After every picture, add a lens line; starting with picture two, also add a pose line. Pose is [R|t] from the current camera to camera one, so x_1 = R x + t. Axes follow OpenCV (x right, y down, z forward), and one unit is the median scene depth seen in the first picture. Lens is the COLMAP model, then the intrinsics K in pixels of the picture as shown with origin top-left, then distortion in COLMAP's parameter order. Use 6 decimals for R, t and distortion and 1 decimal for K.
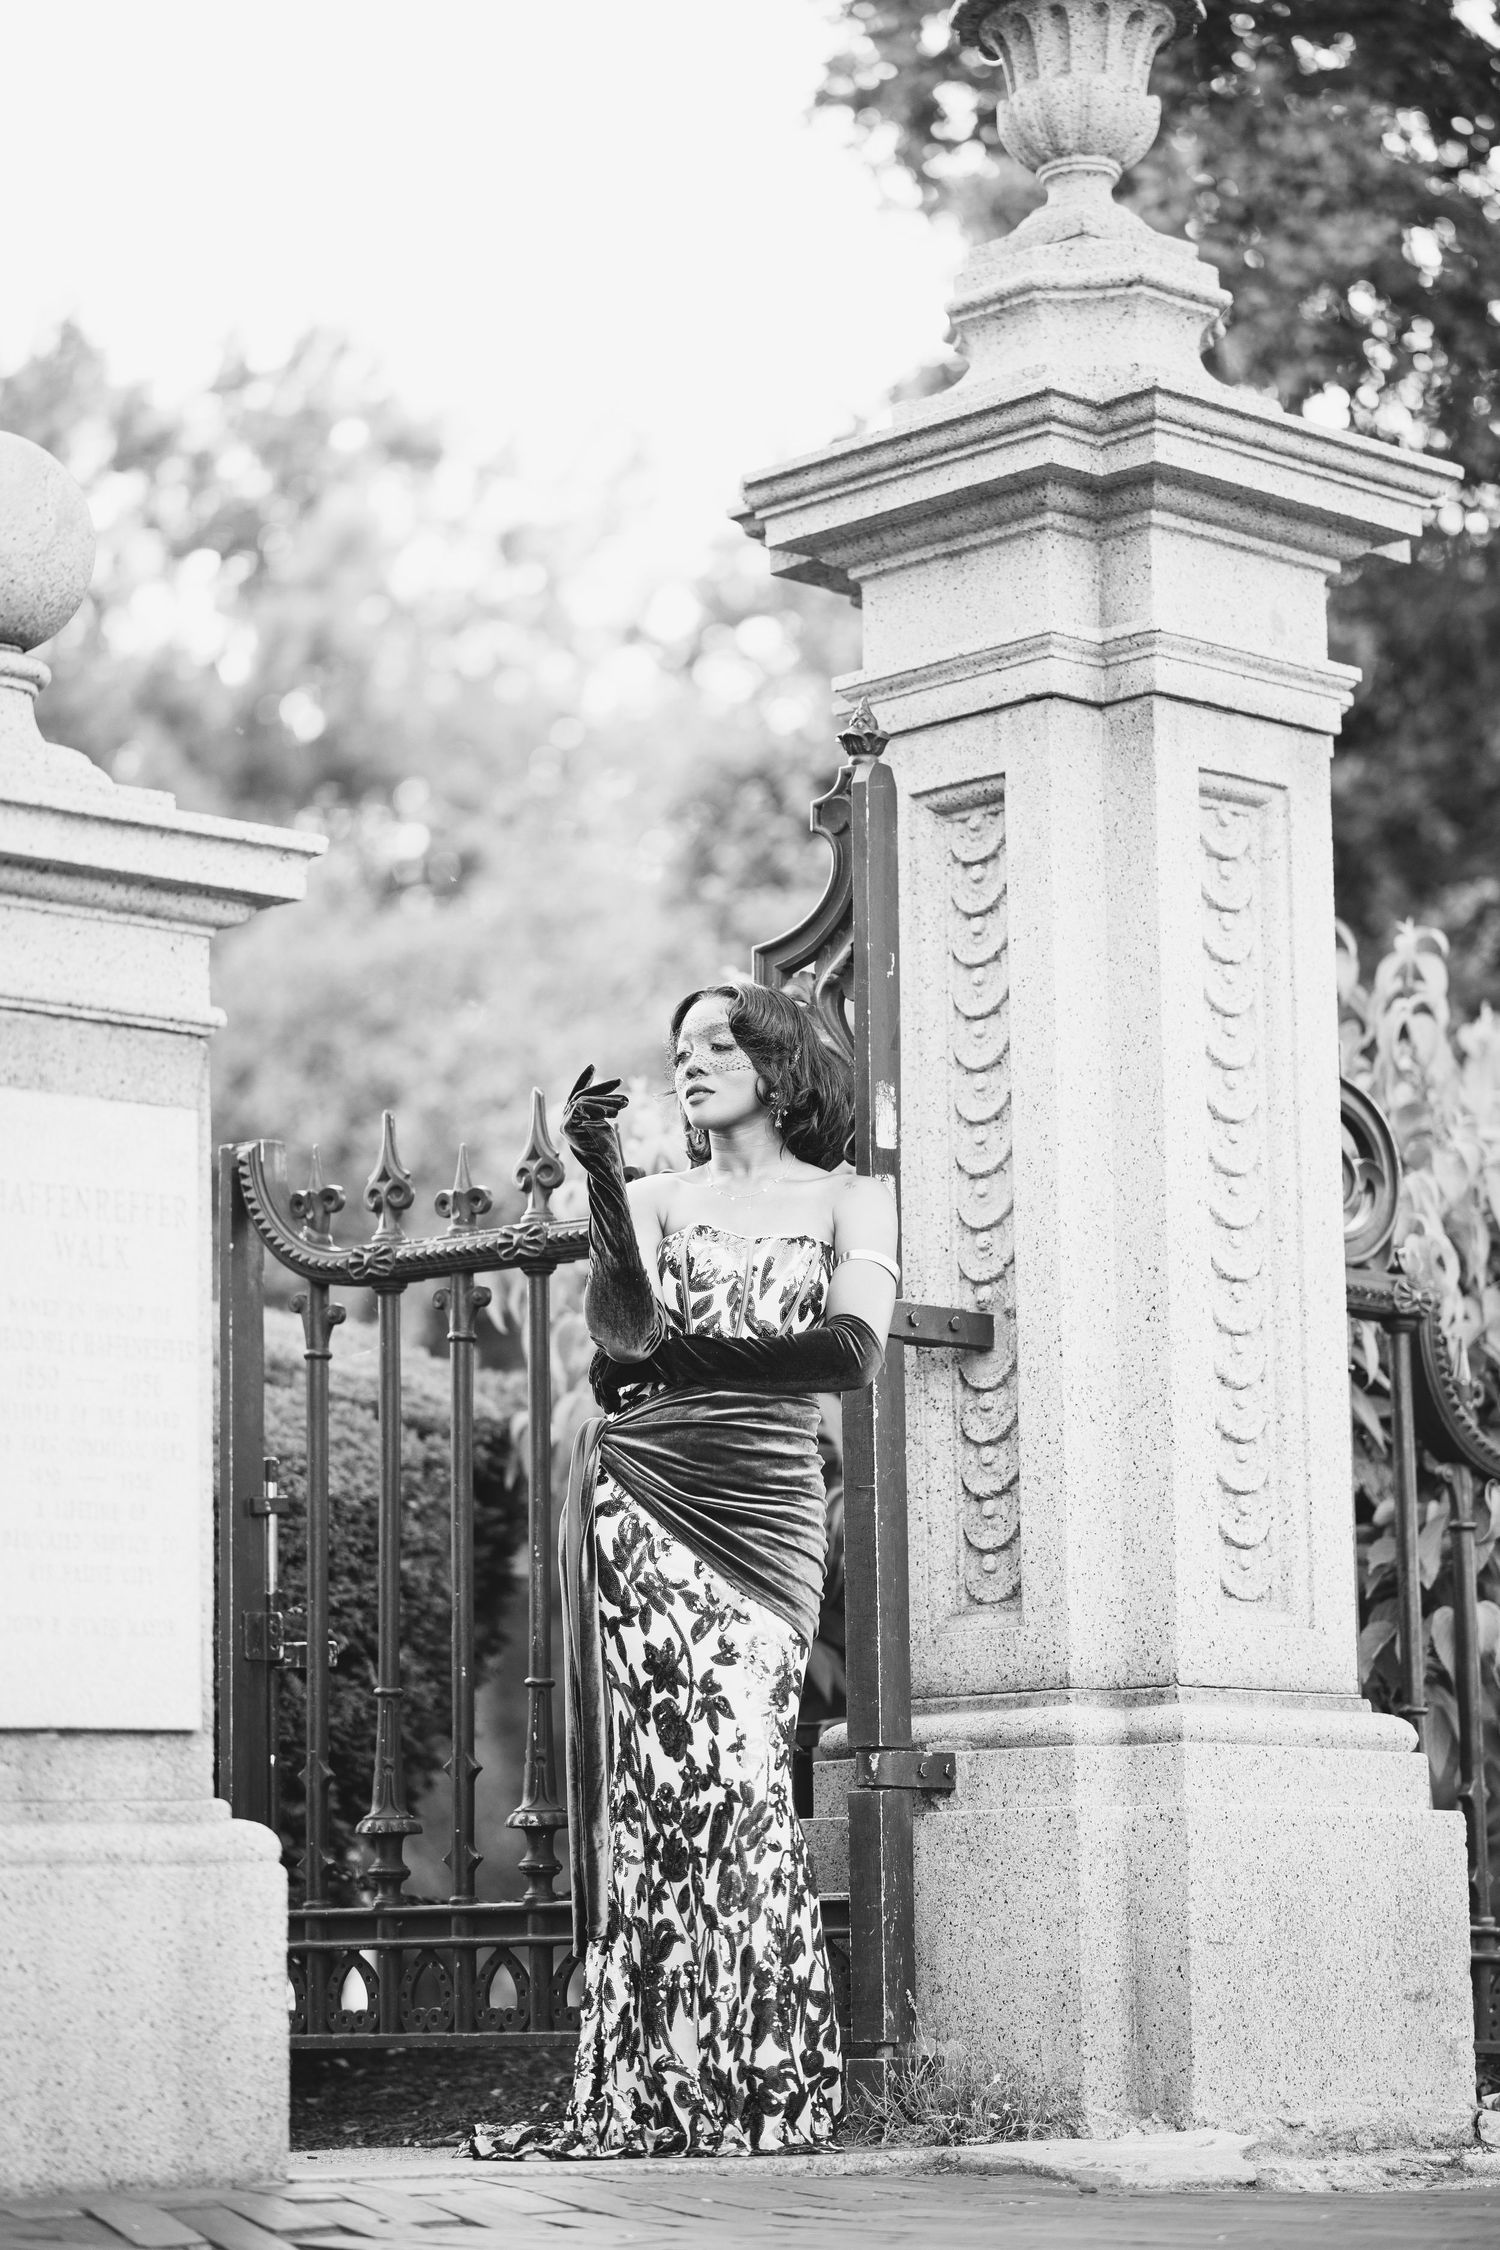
lens RADIAL K [[5339.8, 0, 739.1], [0, 5339.8, 1110.5], [0, 0, 1]] dist [0.009031, 0.000000]
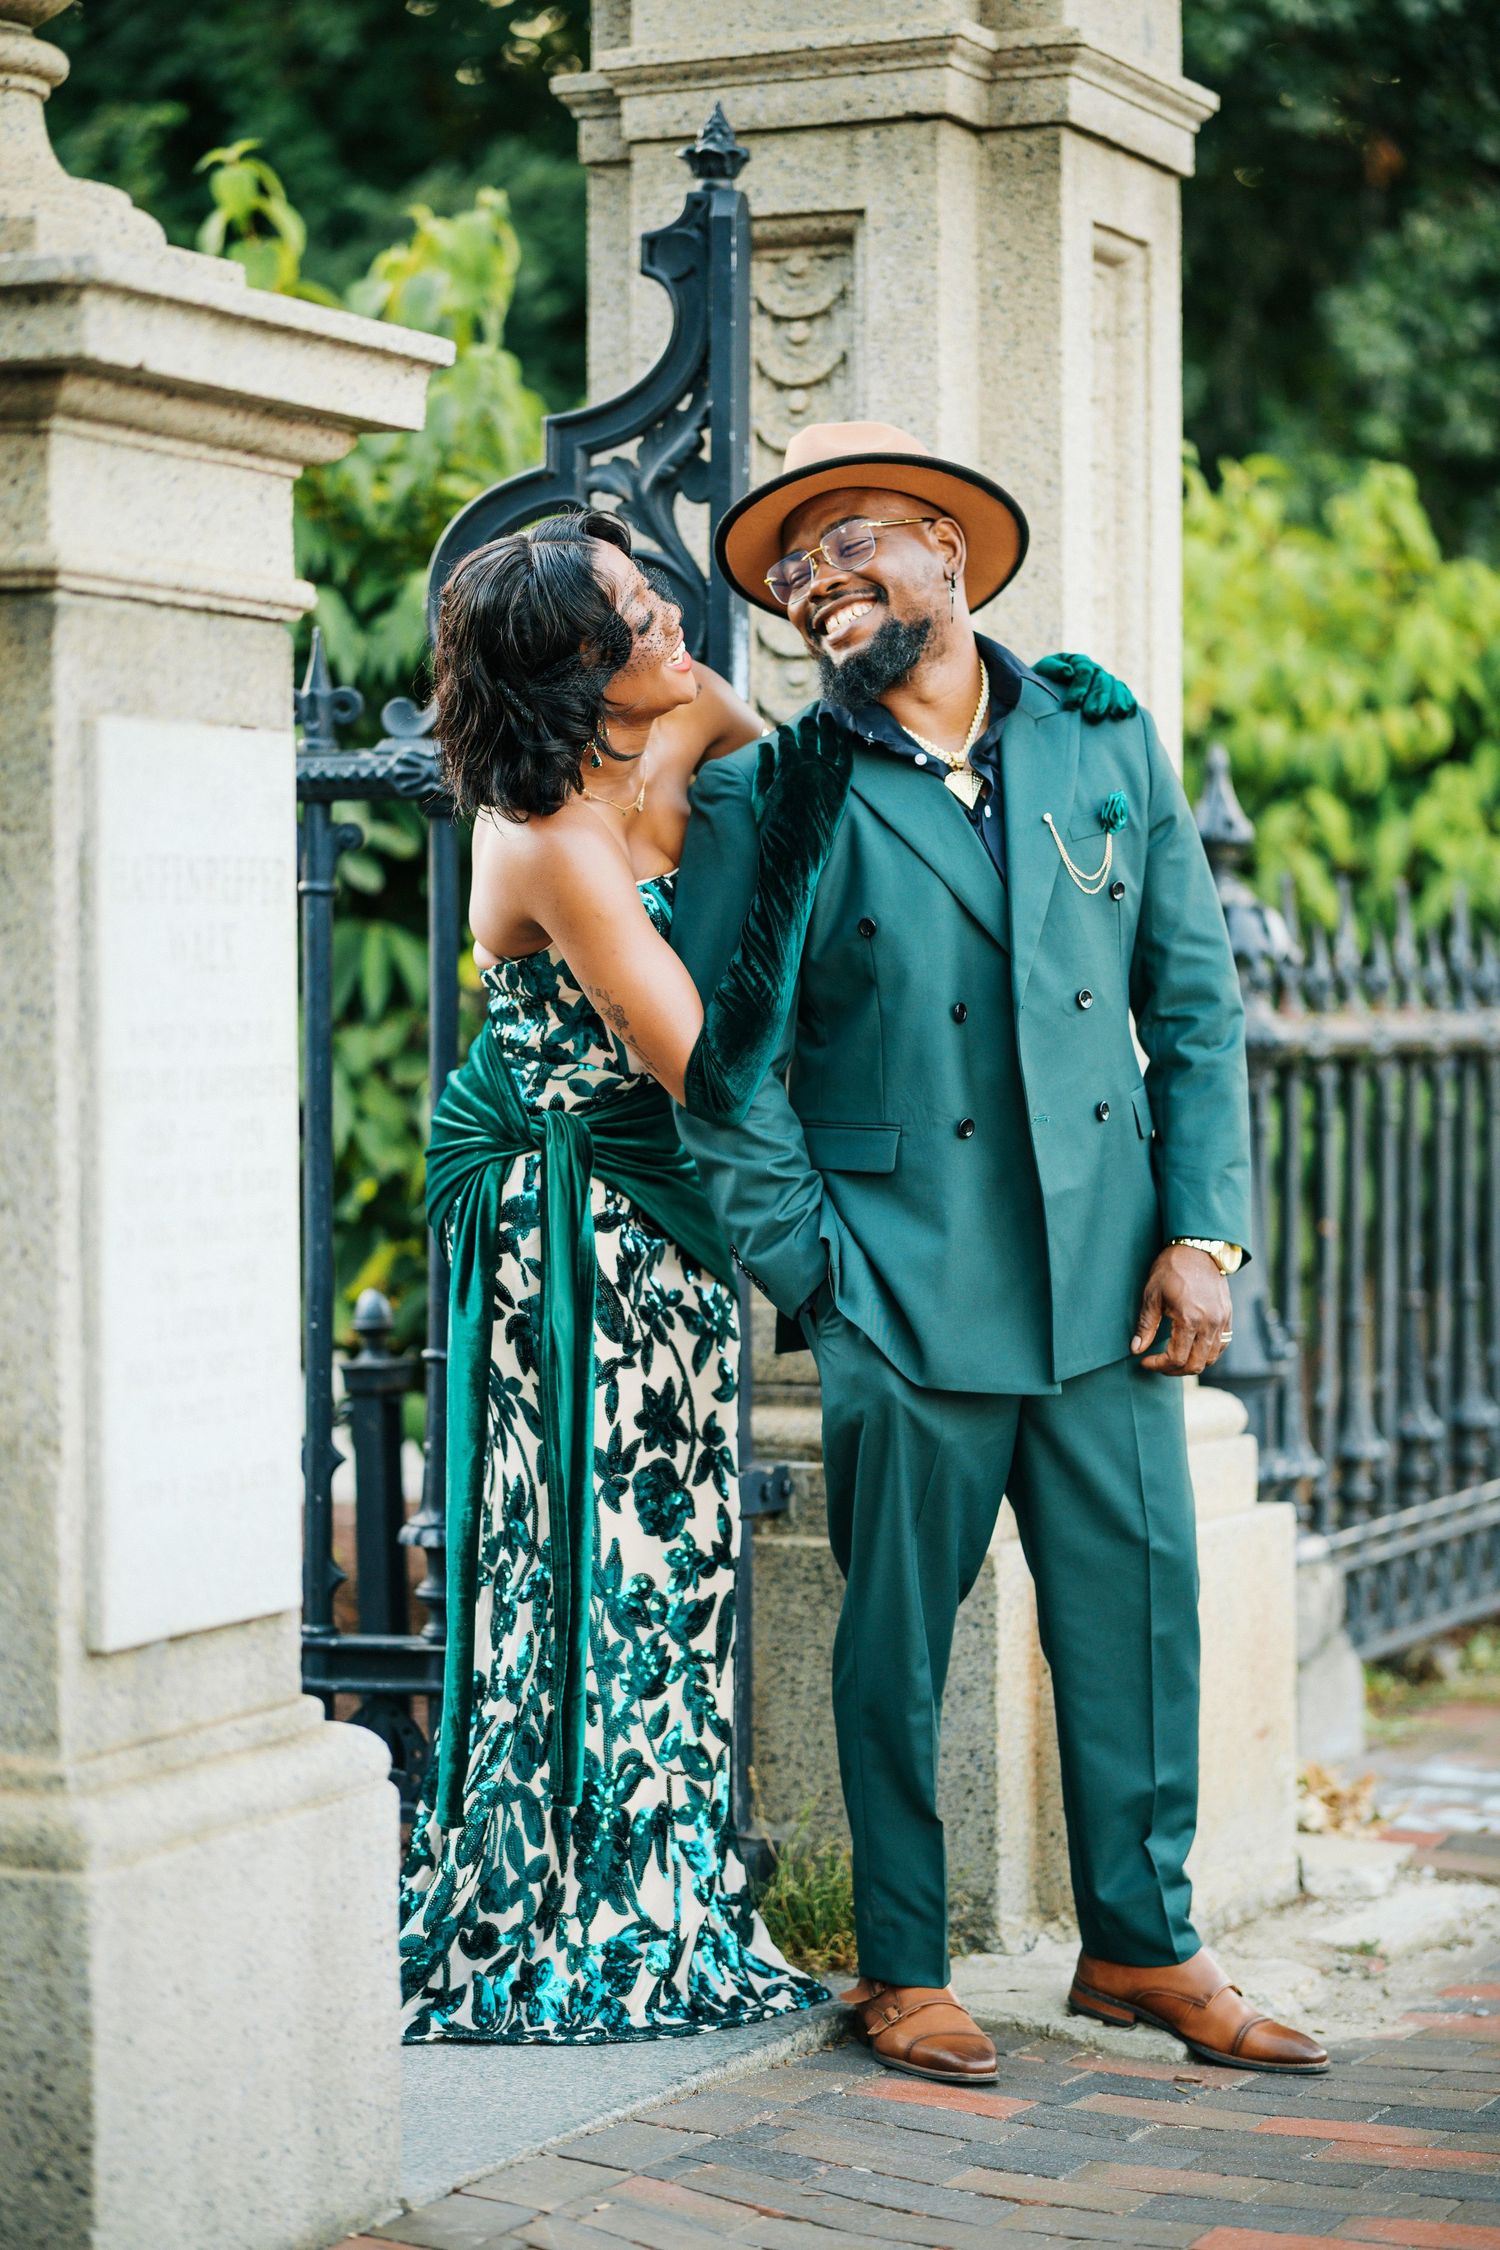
lens RADIAL K [[5339.8, 0, 720.8], [0, 5339.8, 1155.1], [0, 0, 1]] dist [0.009031, 0.000000]
pose [[0.925608, 0.003053, 0.378471, -0.264785], [-0.070259, 0.983973, 0.163891, -0.054160], [-0.371905, -0.178290, 0.910988, 0.277222]]
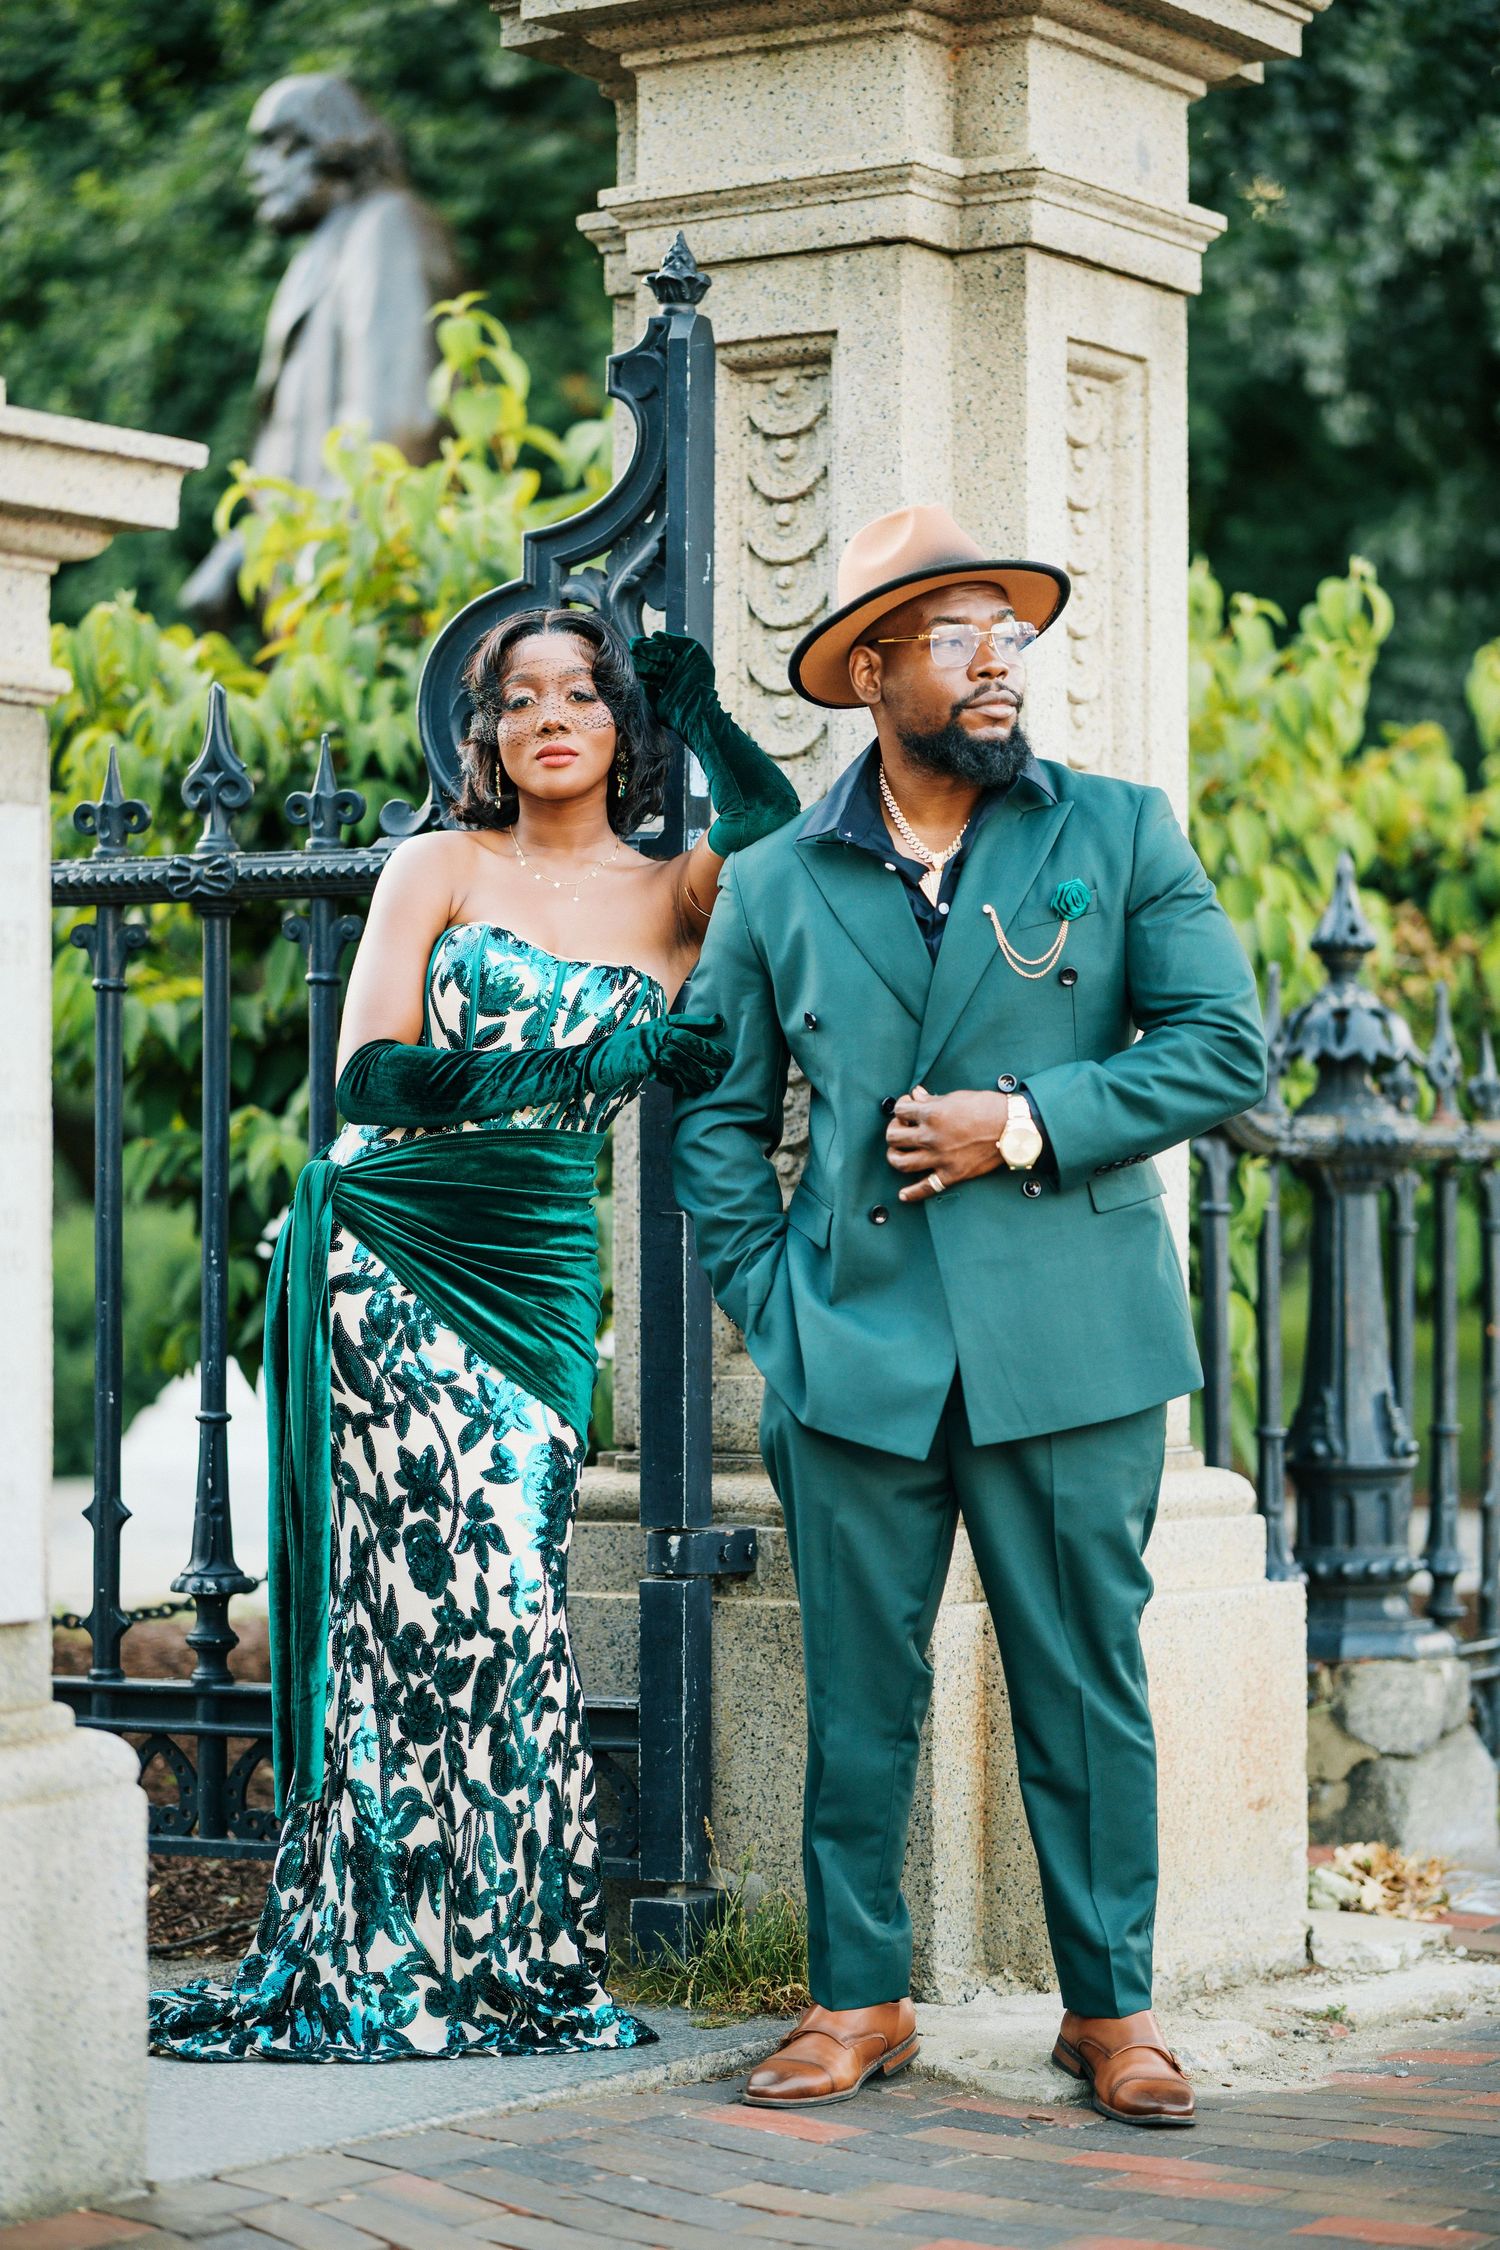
lens RADIAL K [[5339.8, 0, 728.7], [0, 5339.8, 1107.2], [0, 0, 1]] dist [0.009031, 0.000000]
pose [[0.974543, 0.018807, 0.223408, -0.147083], [-0.049064, 0.990211, 0.130667, -0.051948], [-0.218764, -0.138302, 0.965927, 0.201122]]
